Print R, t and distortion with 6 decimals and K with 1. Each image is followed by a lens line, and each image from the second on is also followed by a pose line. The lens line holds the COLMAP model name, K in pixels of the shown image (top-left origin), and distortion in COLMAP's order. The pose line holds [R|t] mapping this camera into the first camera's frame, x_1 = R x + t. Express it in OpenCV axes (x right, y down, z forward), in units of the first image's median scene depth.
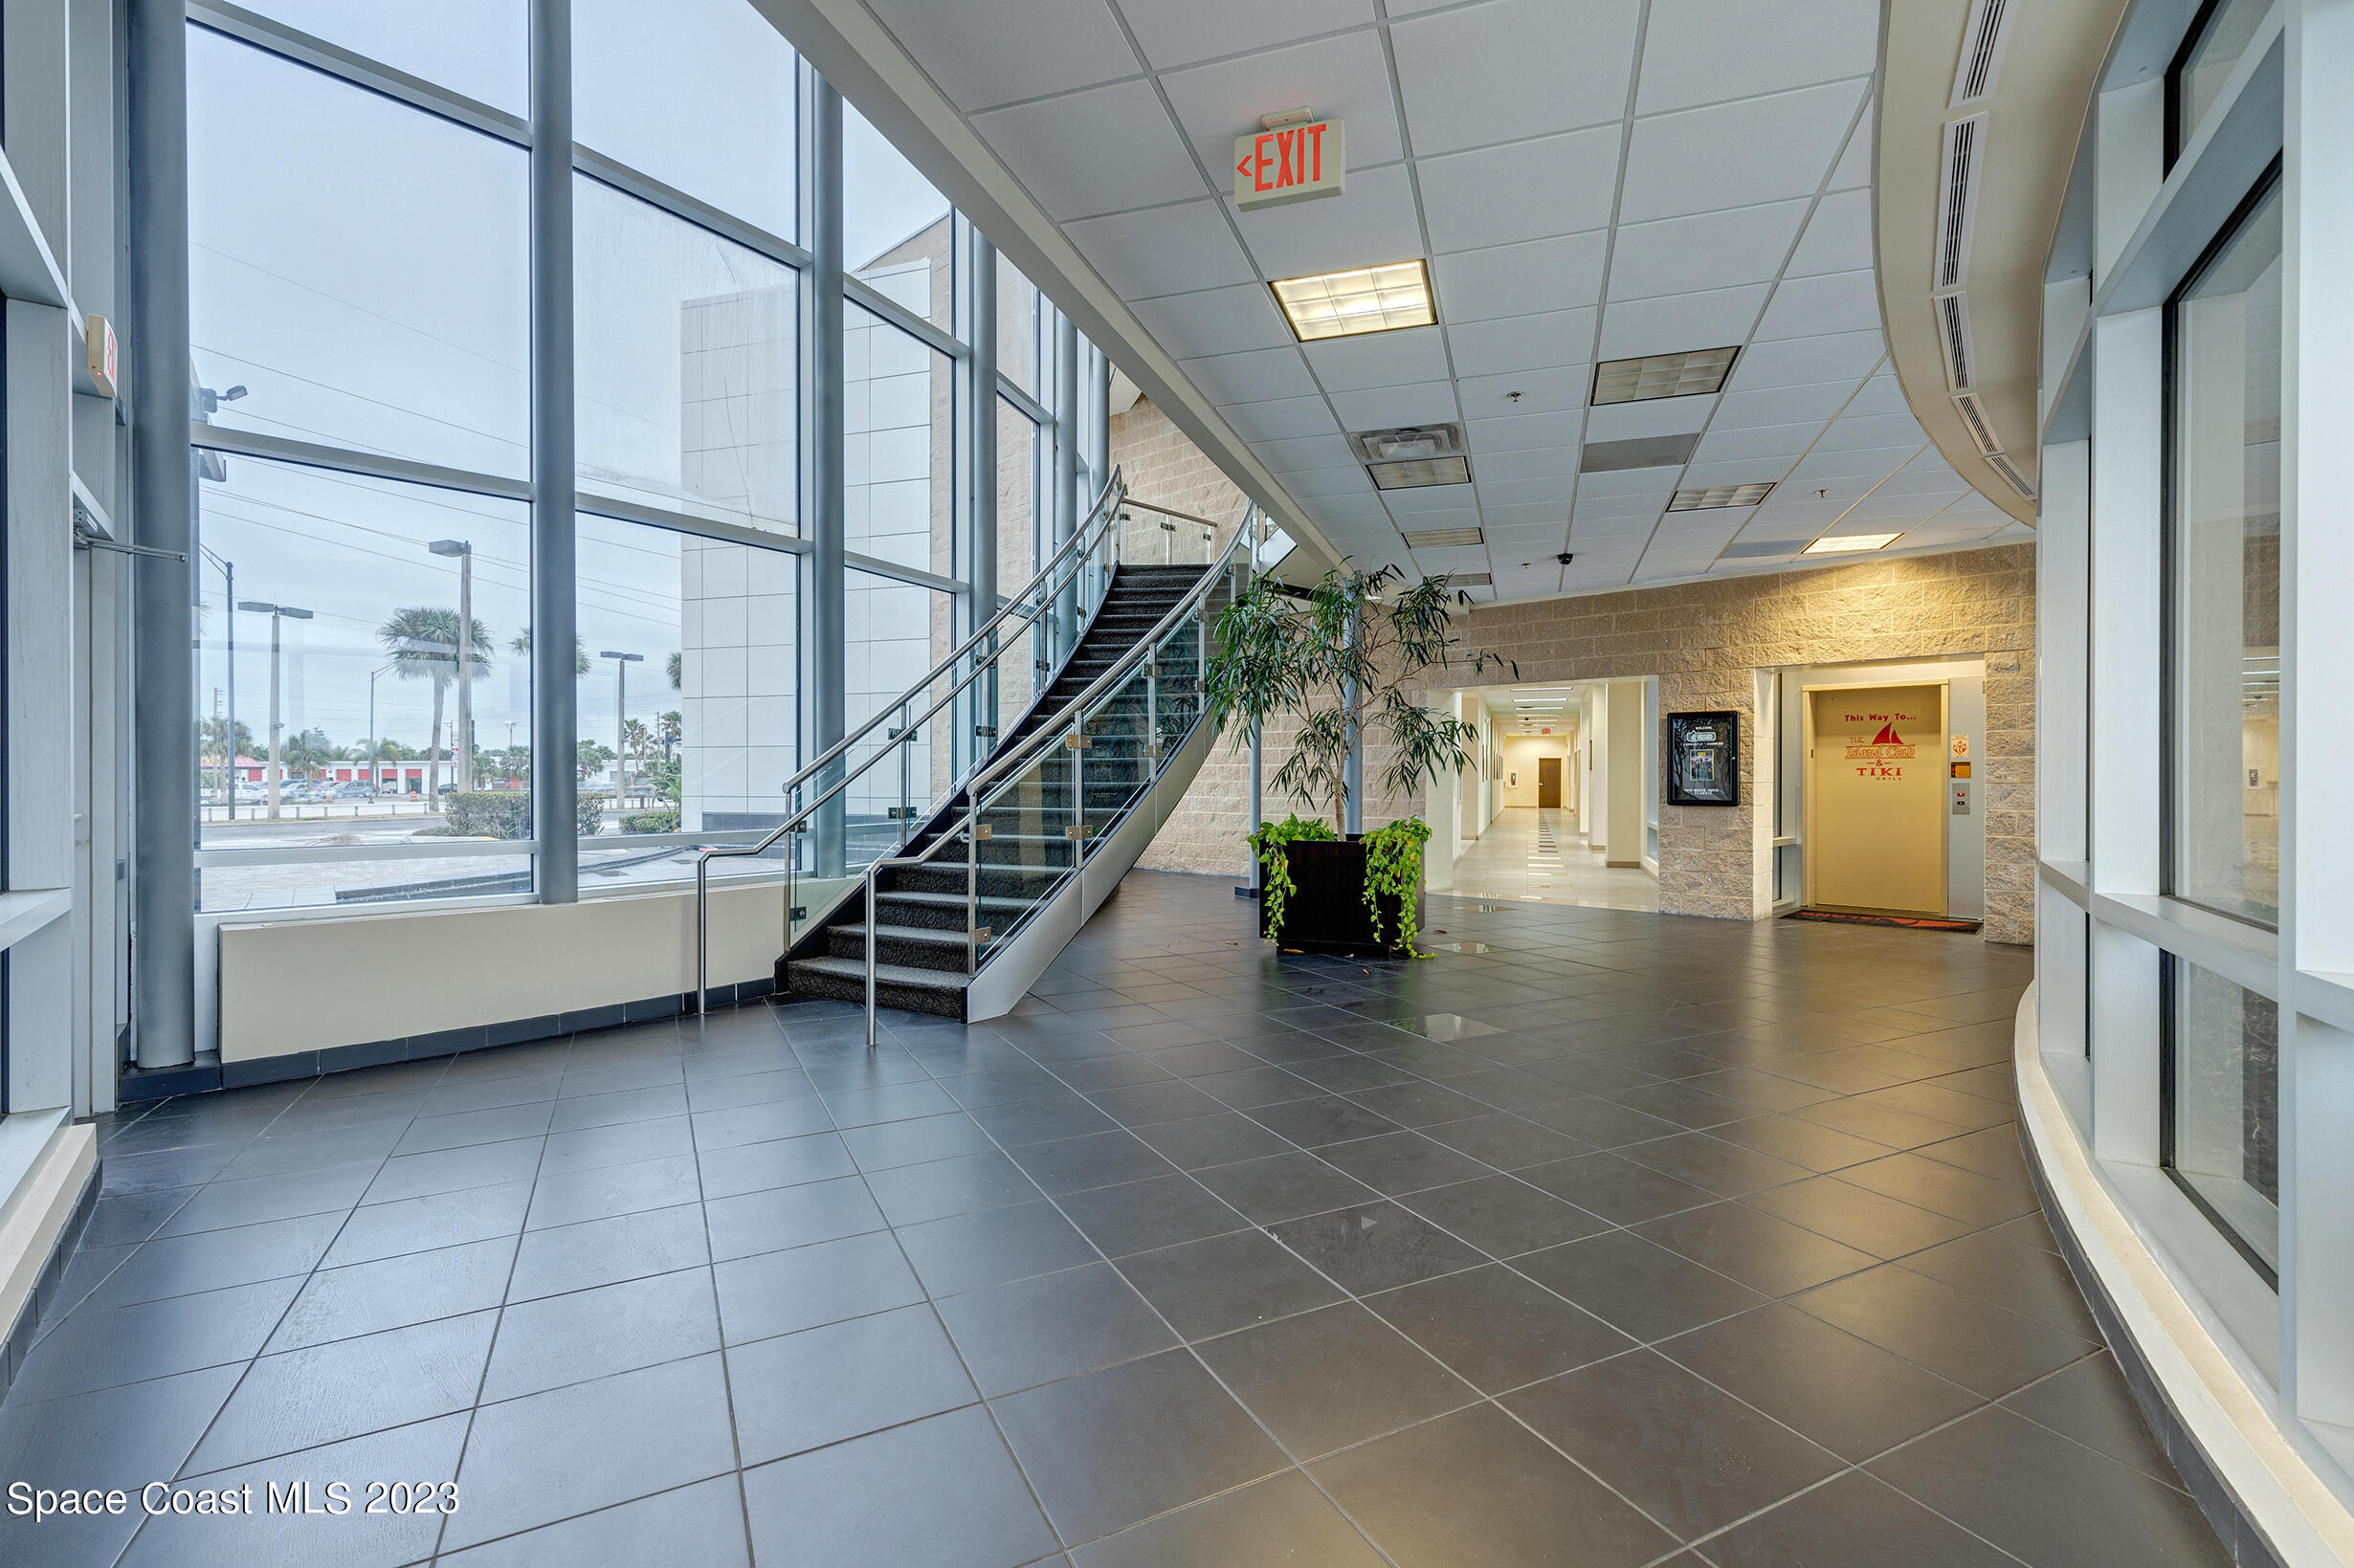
lens RADIAL K [[1052.9, 0, 1182.2], [0, 1052.9, 783.1], [0, 0, 1]] dist [0.005751, -0.000187]
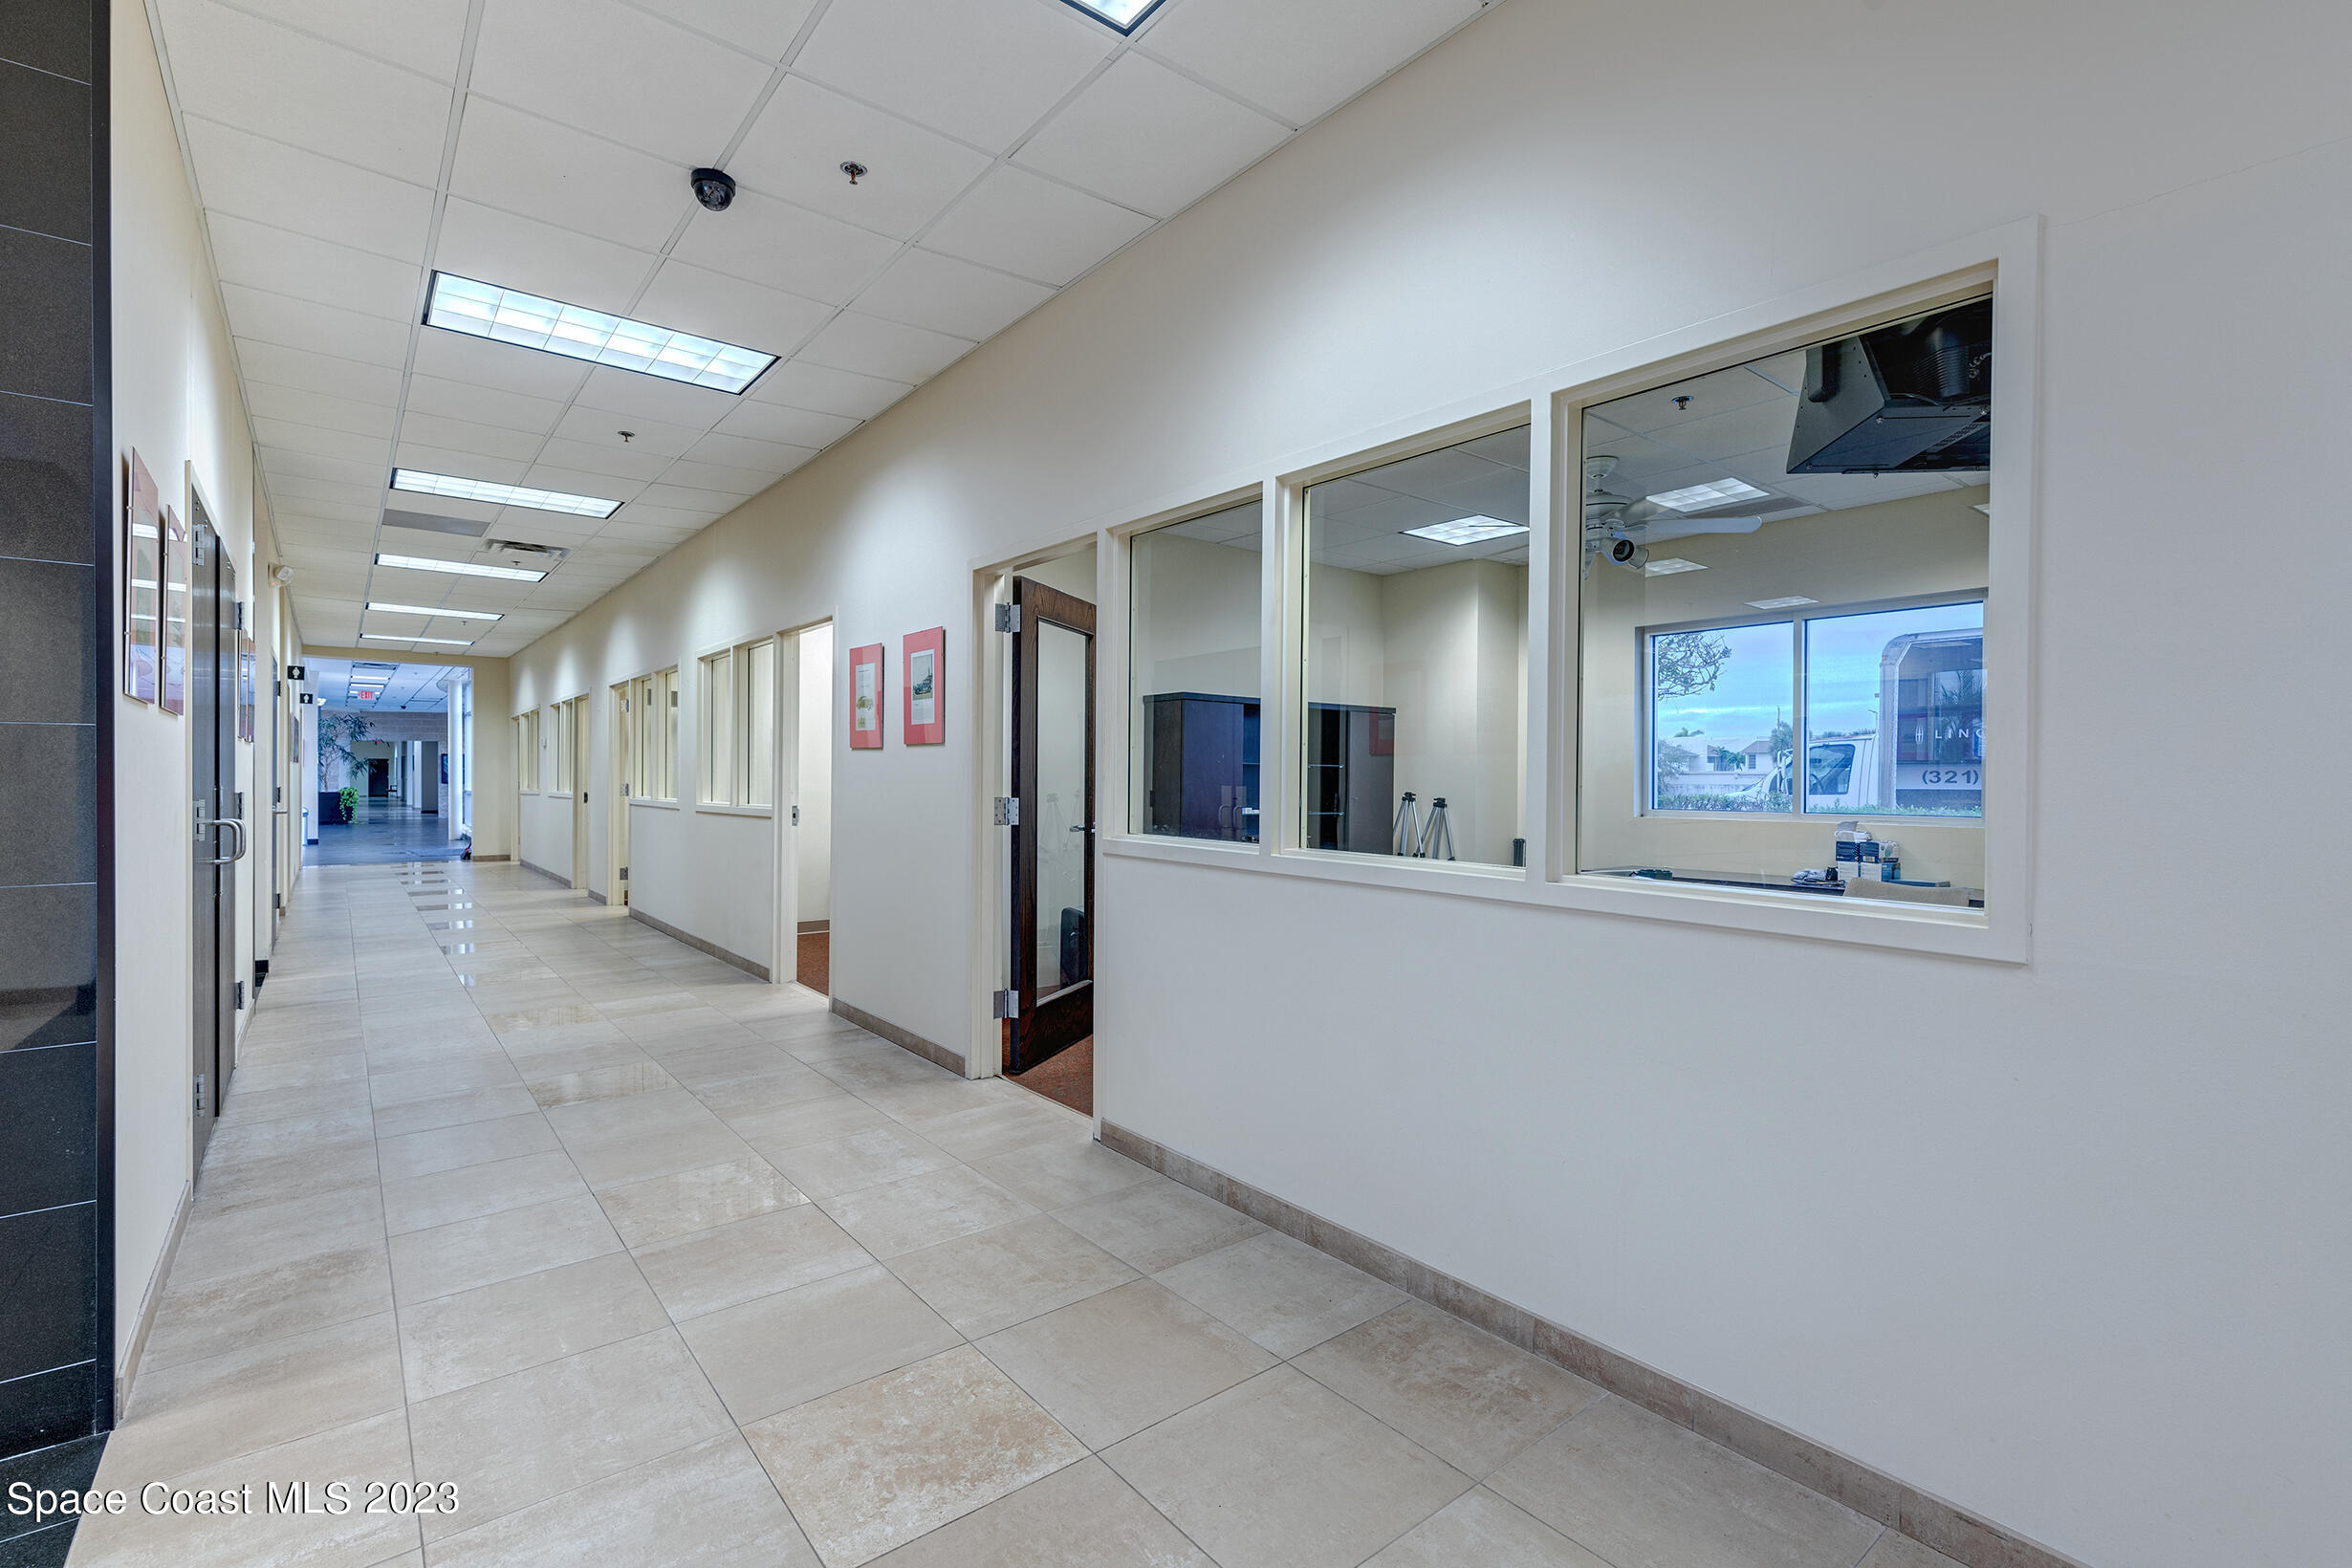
lens RADIAL K [[1061.9, 0, 1181.3], [0, 1061.9, 782.9], [0, 0, 1]] dist [0.007975, 0.000087]
pose [[0.545163, -0.001561, 0.838329, -1.195114], [-0.001502, 0.999995, 0.002839, 0.007982], [-0.838329, -0.002807, 0.545157, -3.087054]]
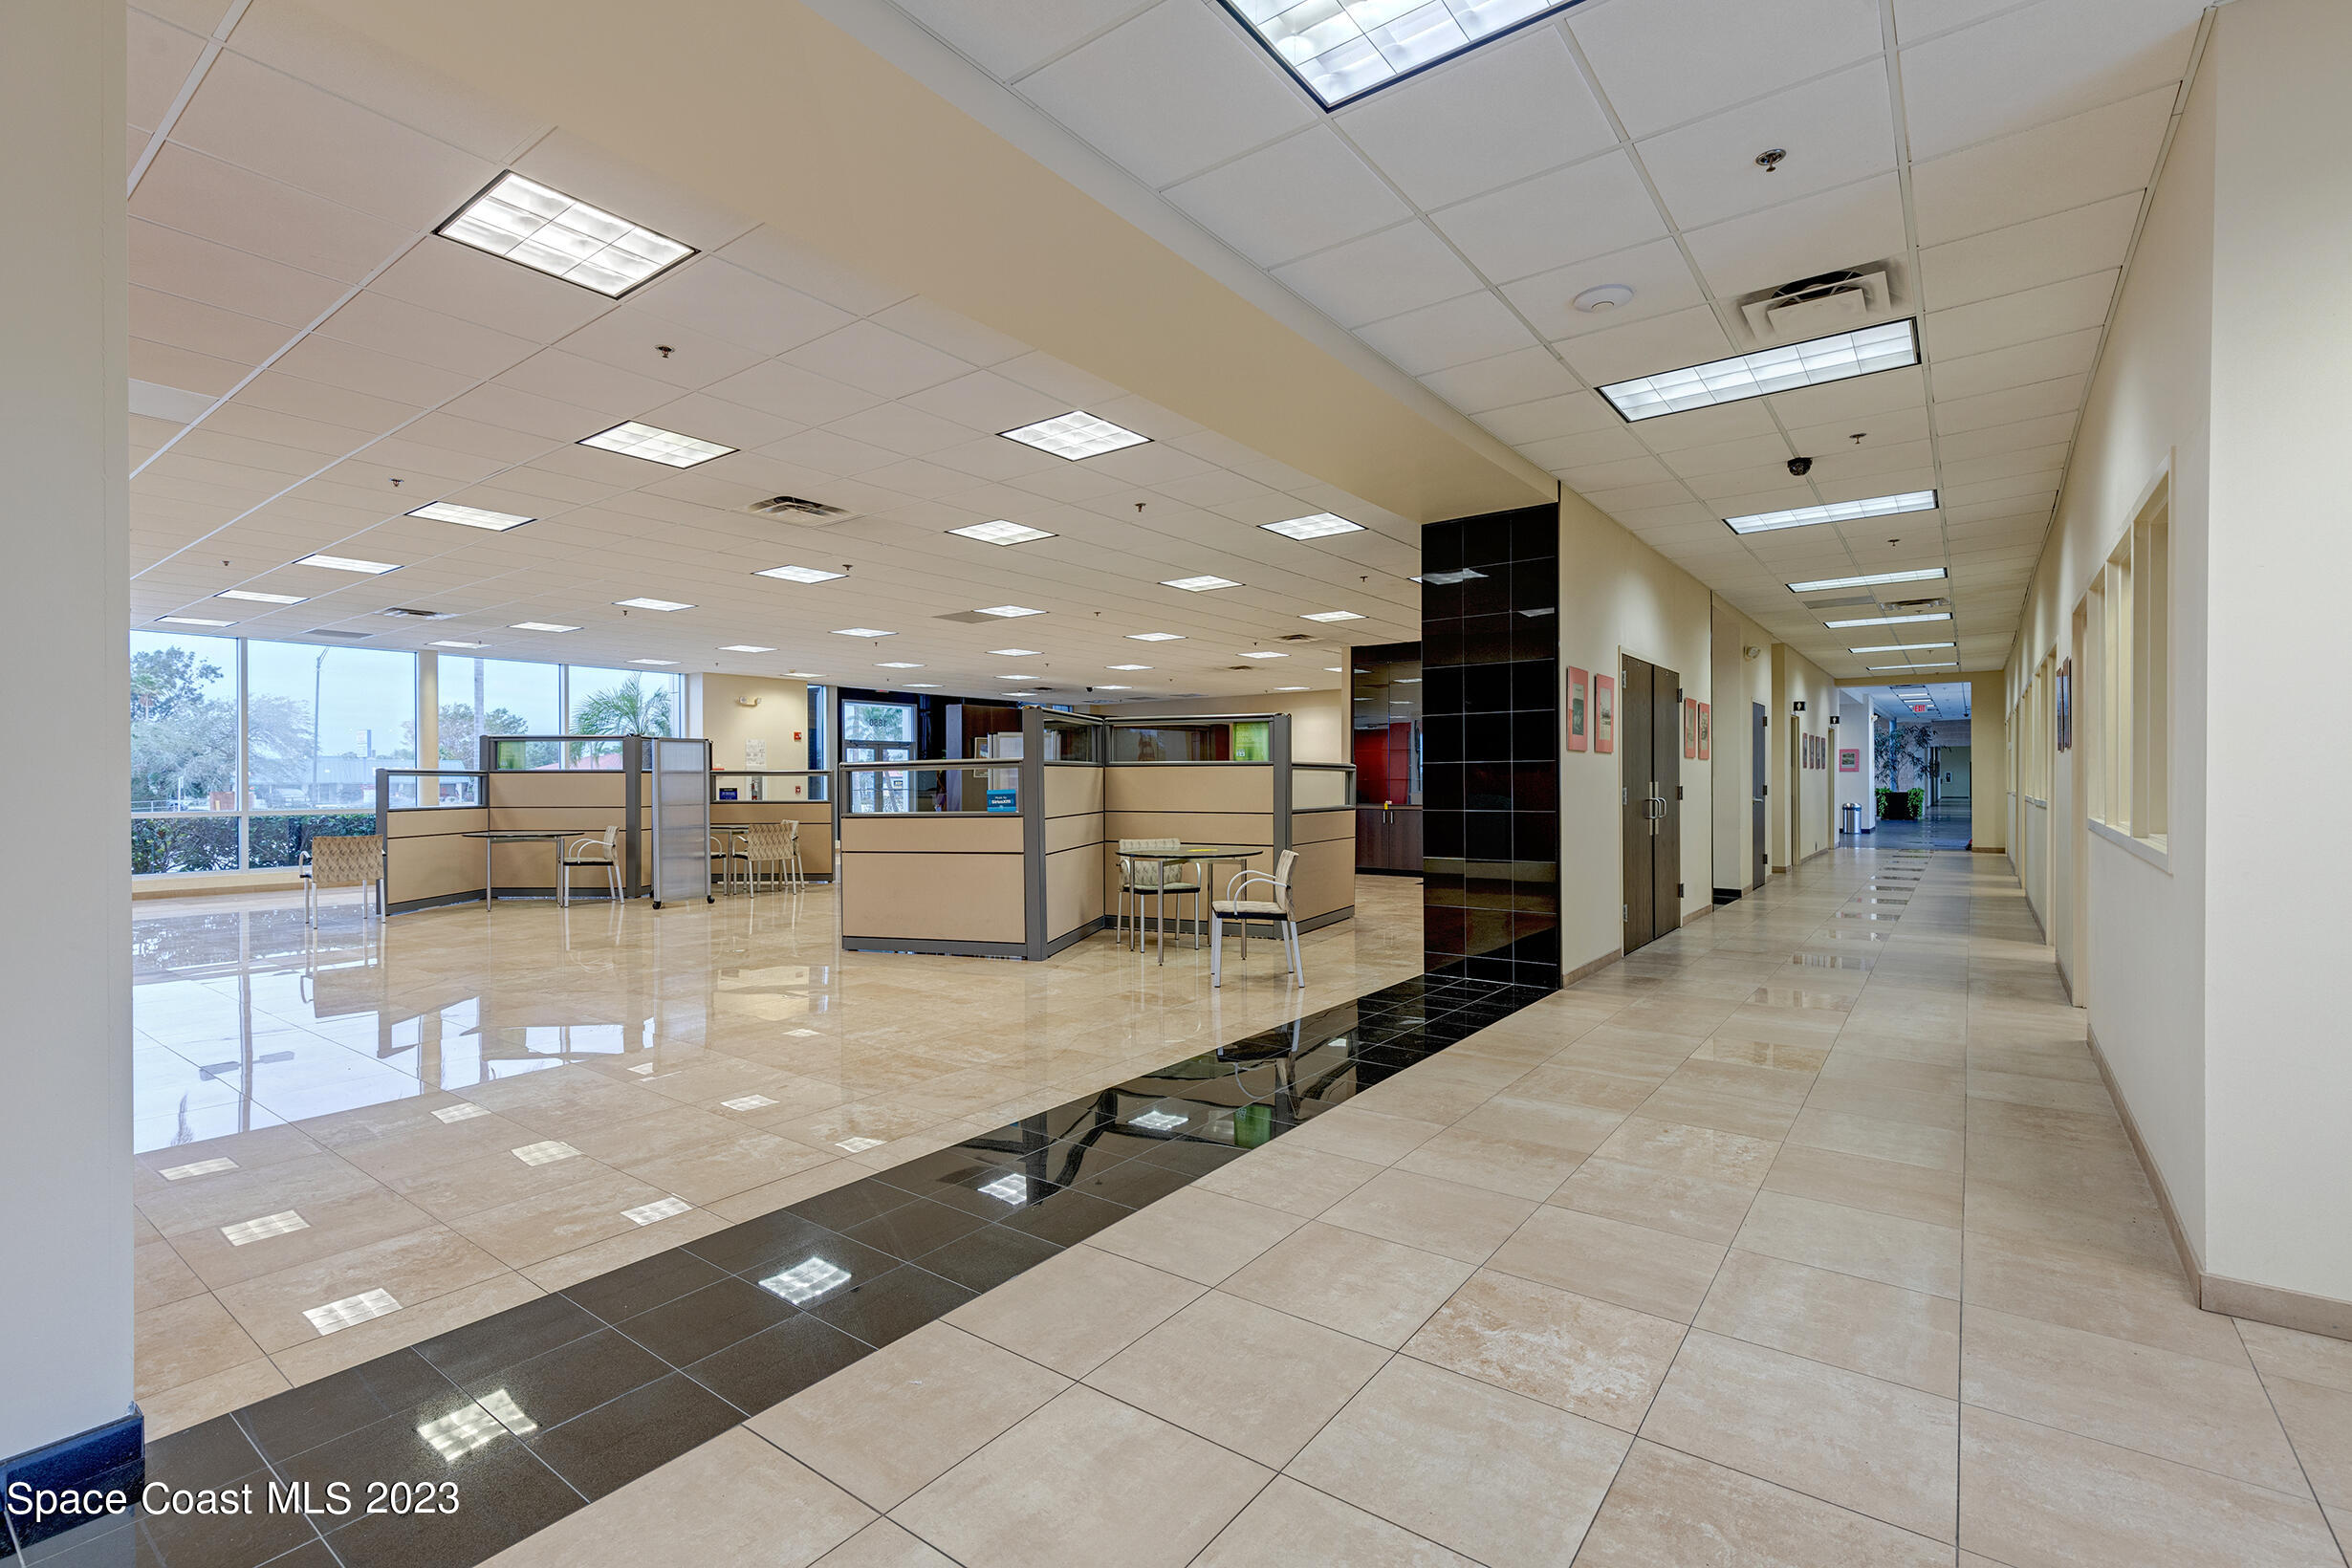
lens RADIAL K [[1049.2, 0, 1174.7], [0, 1049.2, 782.2], [0, 0, 1]] dist [0.006982, -0.000068]
pose [[0.947438, -0.006466, -0.319875, -1.138916], [0.005758, 0.999978, -0.003158, 0.010812], [0.319889, 0.001150, 0.947454, -3.567358]]
